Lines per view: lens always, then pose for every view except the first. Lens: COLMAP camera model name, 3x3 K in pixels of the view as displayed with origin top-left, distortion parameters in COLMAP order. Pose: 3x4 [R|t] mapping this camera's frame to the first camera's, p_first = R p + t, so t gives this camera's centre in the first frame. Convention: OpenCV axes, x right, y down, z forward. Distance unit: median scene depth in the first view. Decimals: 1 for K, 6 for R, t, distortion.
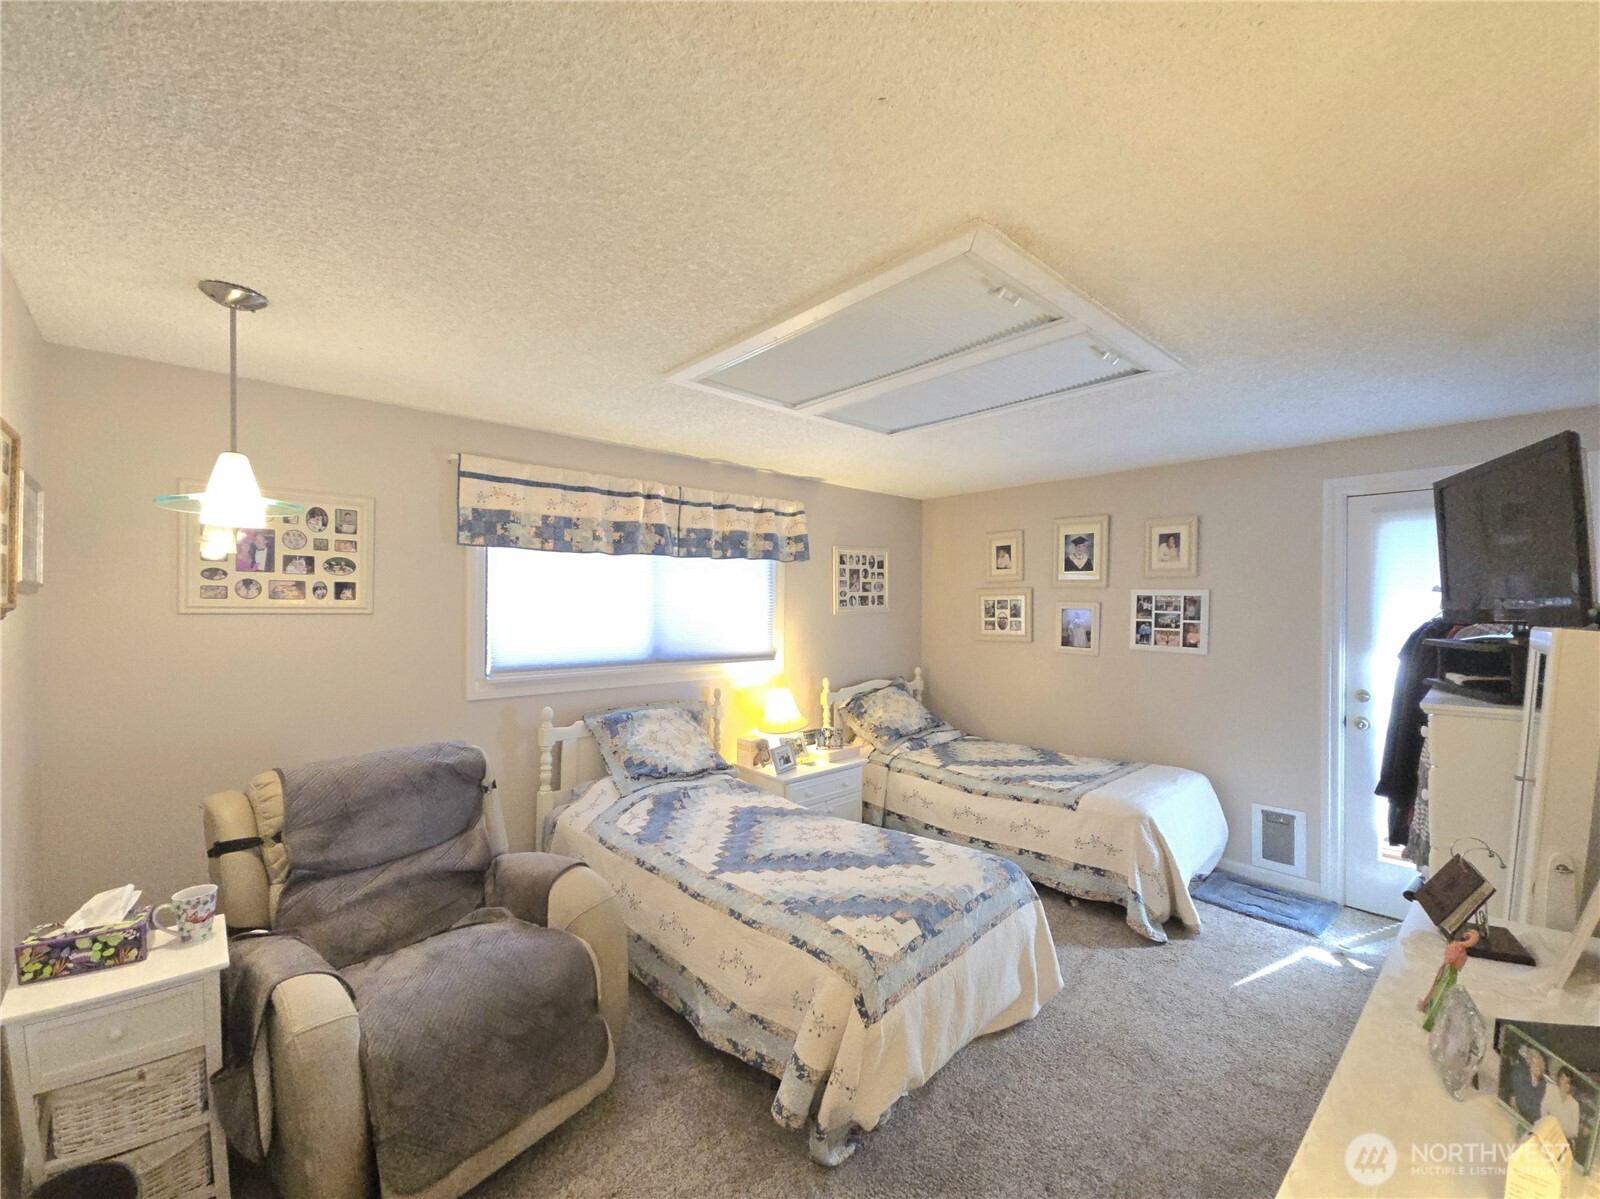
lens RADIAL K [[659.7, 0, 807.4], [0, 659.7, 606.3], [0, 0, 1]] dist [0.000081, -0.009229]
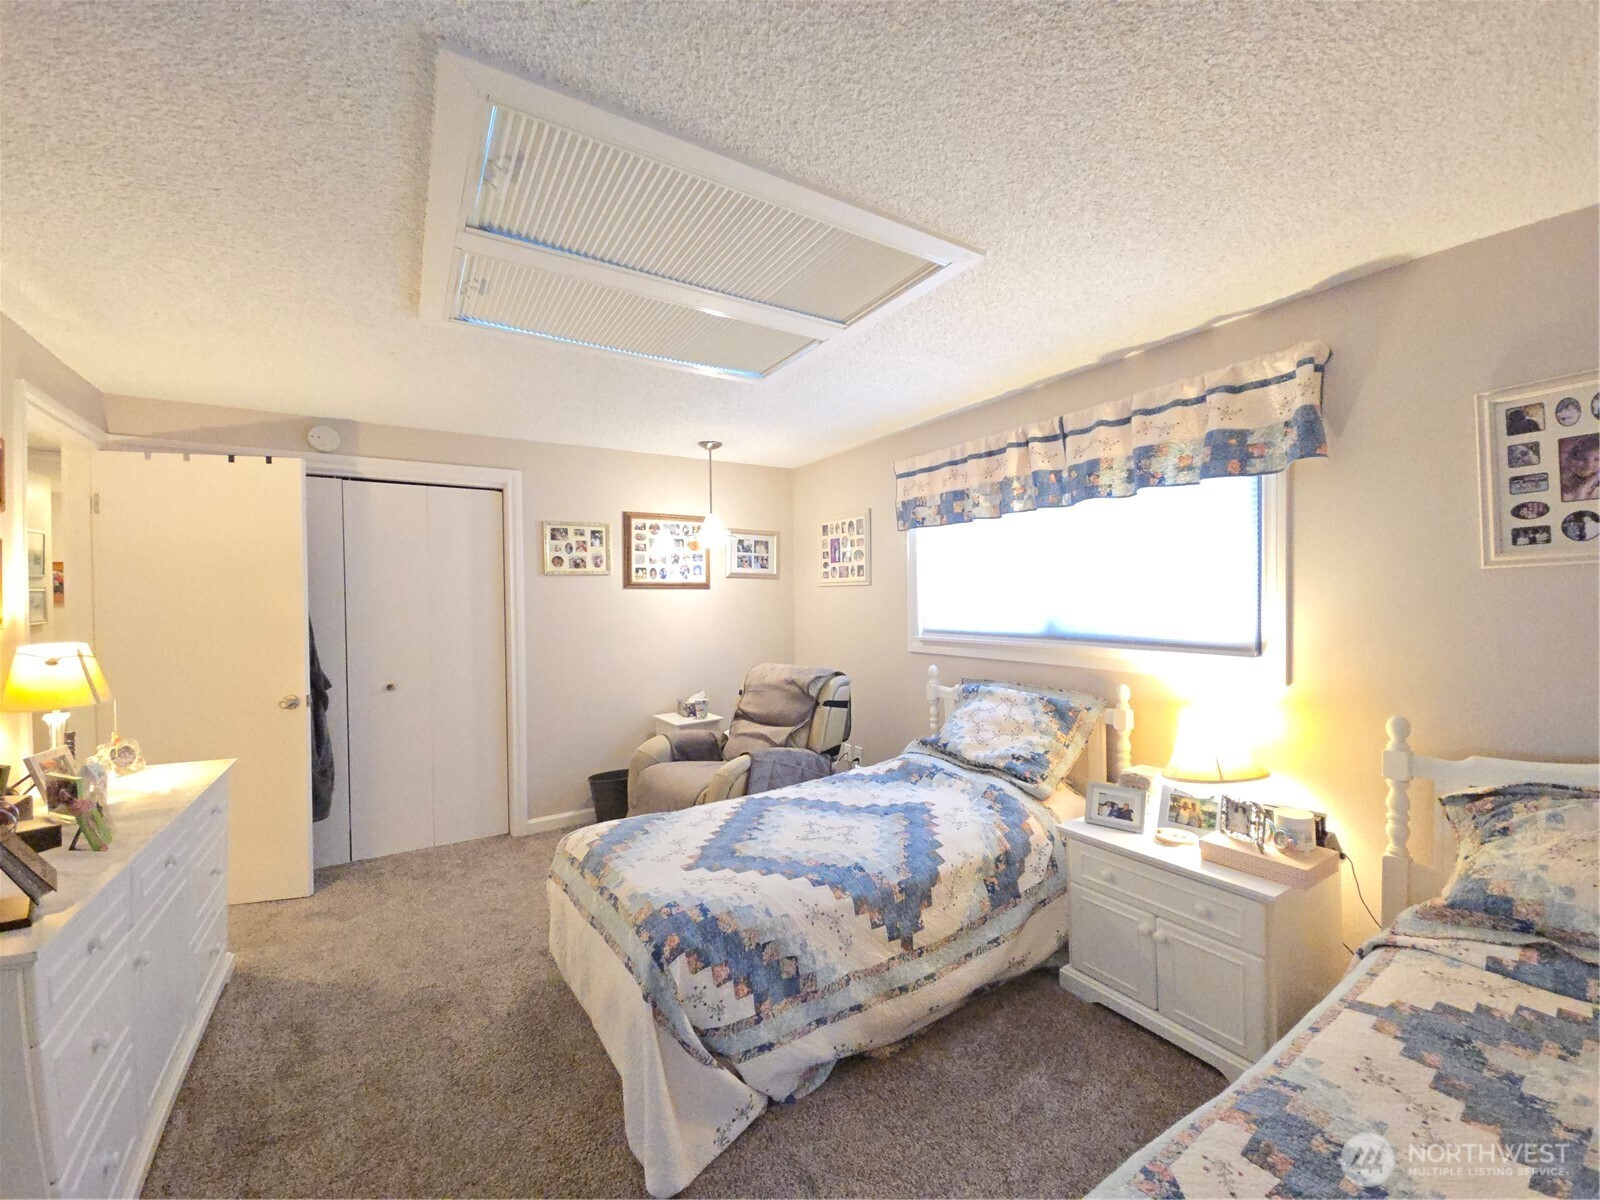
lens RADIAL K [[659.7, 0, 807.4], [0, 659.7, 606.8], [0, 0, 1]] dist [0.000081, -0.009229]
pose [[-0.186594, 0.013869, -0.982339, 0.746294], [0.017938, 0.999782, 0.010709, 0.036969], [0.982273, -0.015623, -0.186802, 0.994588]]
